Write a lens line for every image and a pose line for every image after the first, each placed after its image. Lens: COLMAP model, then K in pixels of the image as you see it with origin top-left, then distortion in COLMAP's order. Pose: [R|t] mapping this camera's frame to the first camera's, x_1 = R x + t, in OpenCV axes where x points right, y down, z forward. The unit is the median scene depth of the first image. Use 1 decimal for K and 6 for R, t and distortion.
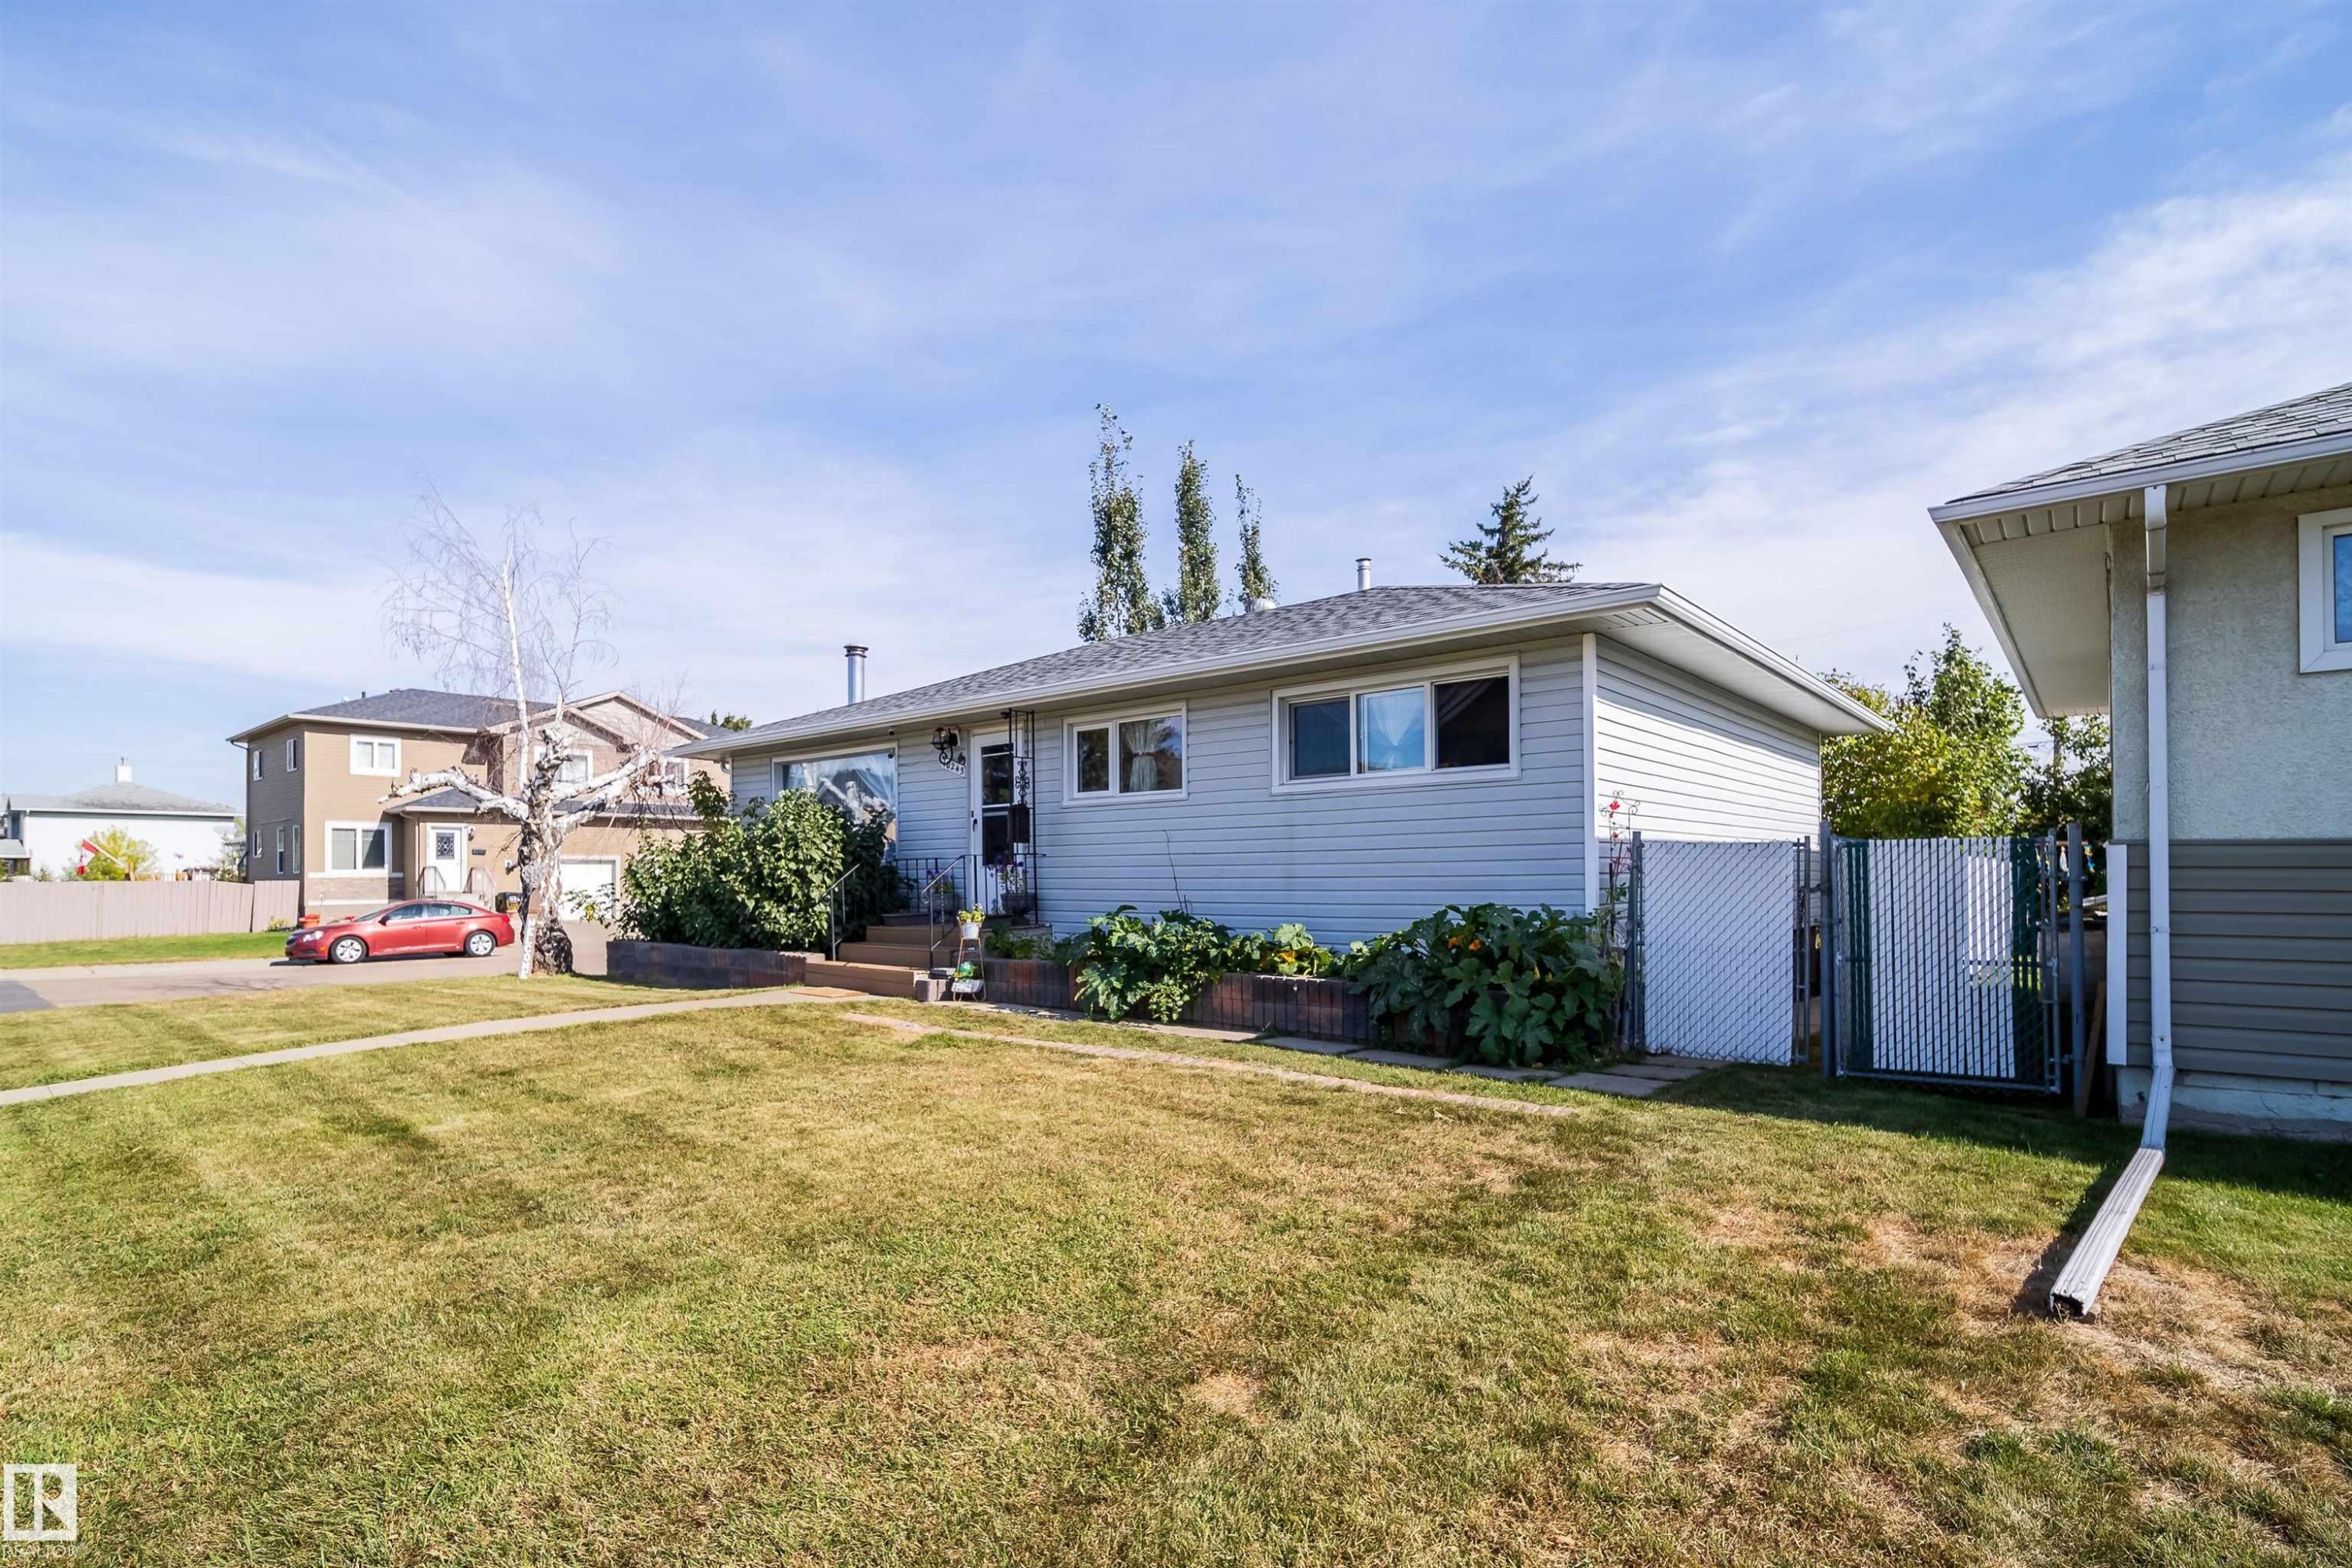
lens RADIAL K [[1128.4, 0, 1176.9], [0, 1128.4, 875.5], [0, 0, 1]] dist [0.001316, 0.000672]
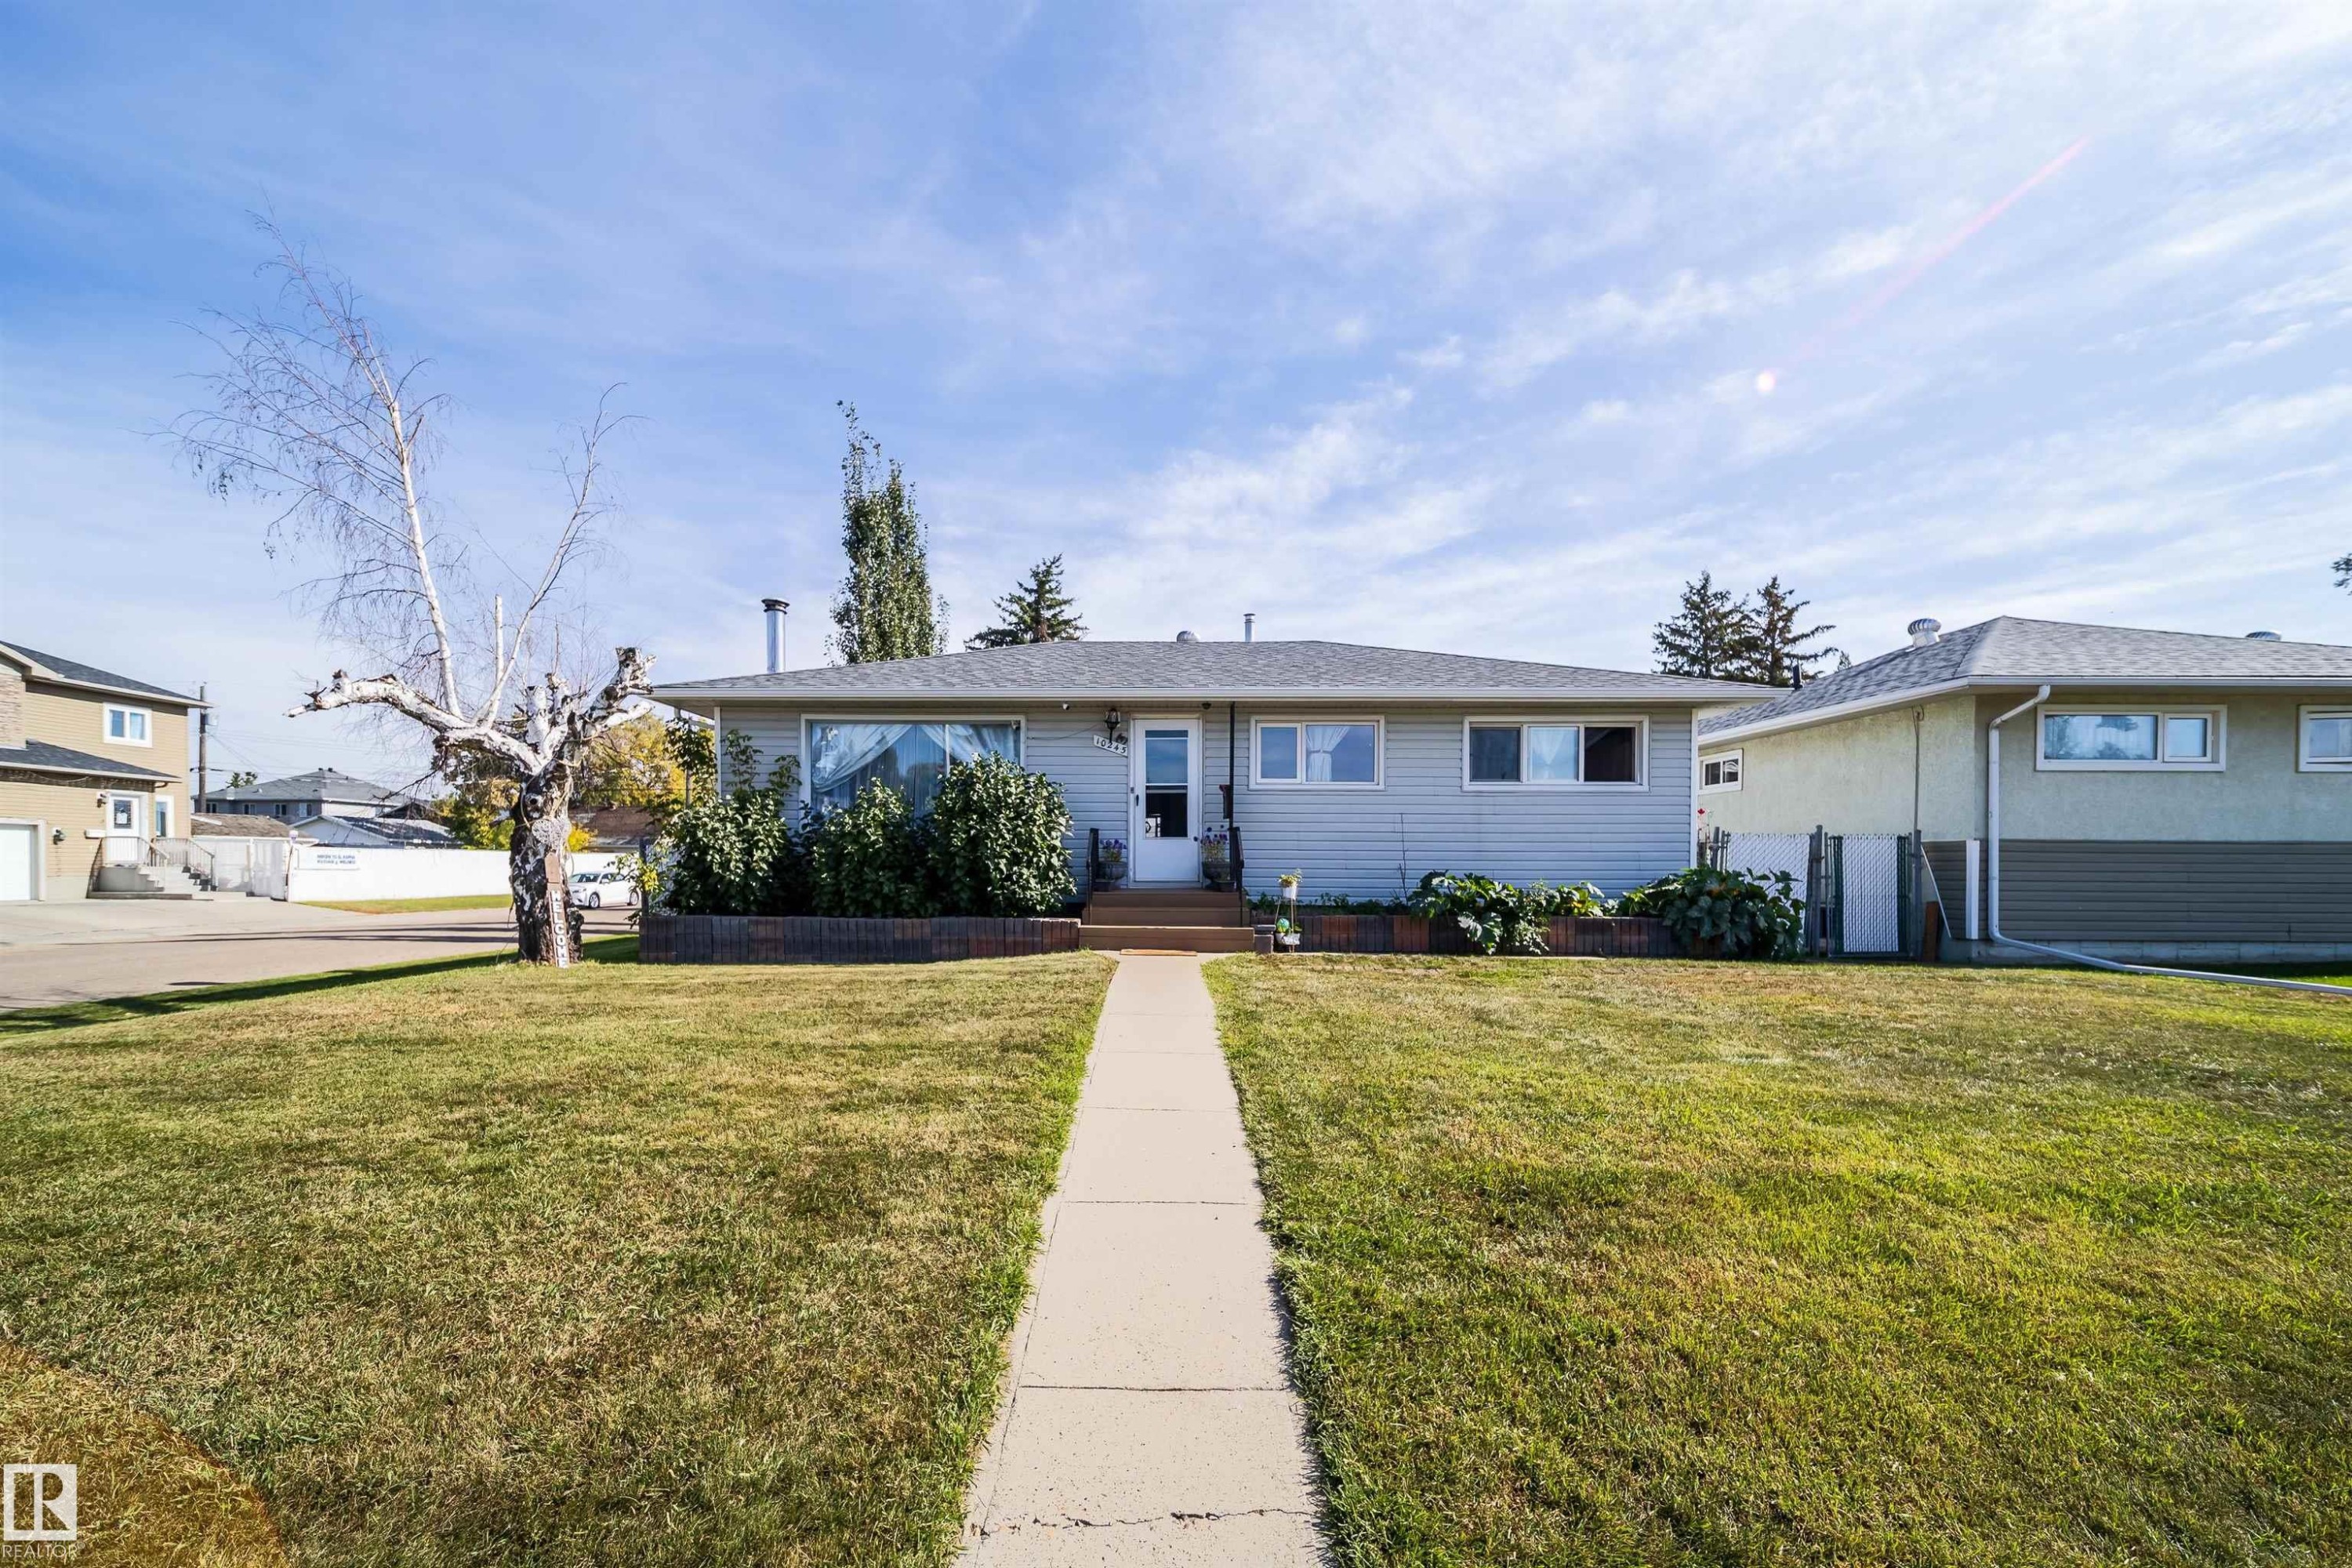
lens RADIAL K [[968.5, 0, 1156.4], [0, 968.5, 853.1], [0, 0, 1]] dist [0.041641, 0.000038]
pose [[0.773612, 0.023890, 0.633209, -0.813007], [-0.007712, 0.999570, -0.028290, 0.033951], [-0.633613, 0.017003, 0.773464, 0.273794]]
